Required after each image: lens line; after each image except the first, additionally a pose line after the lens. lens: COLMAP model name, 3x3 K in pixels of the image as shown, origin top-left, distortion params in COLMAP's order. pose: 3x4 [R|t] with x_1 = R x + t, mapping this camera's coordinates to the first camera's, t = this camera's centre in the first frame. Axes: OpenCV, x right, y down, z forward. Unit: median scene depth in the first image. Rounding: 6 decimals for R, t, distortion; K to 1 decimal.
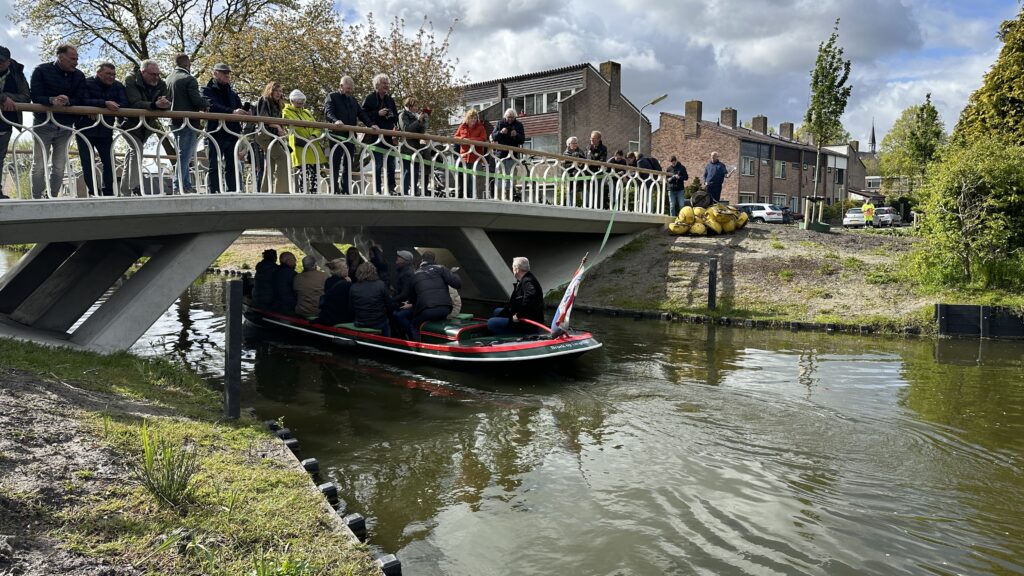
lens RADIAL K [[742.8, 0, 521.9], [0, 742.8, 287.9], [0, 0, 1]] dist [0.033631, -0.064720]
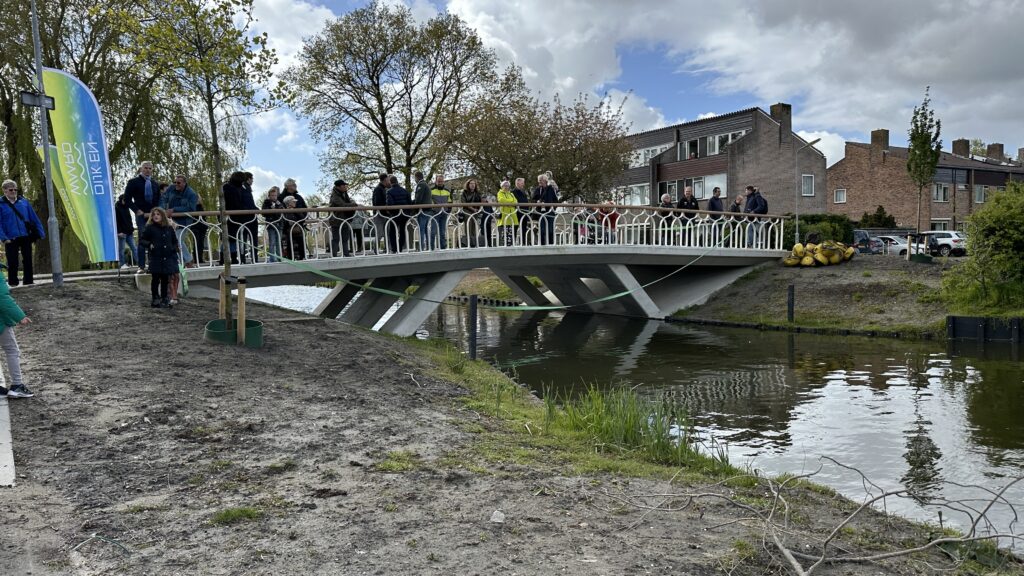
lens RADIAL K [[742.8, 0, 512.1], [0, 742.8, 288.1], [0, 0, 1]] dist [0.033631, -0.064720]
pose [[0.962926, -0.005405, -0.269710, 0.095371], [-0.005764, 0.999159, -0.040599, 0.018793], [0.269702, 0.040648, 0.962085, -0.327419]]
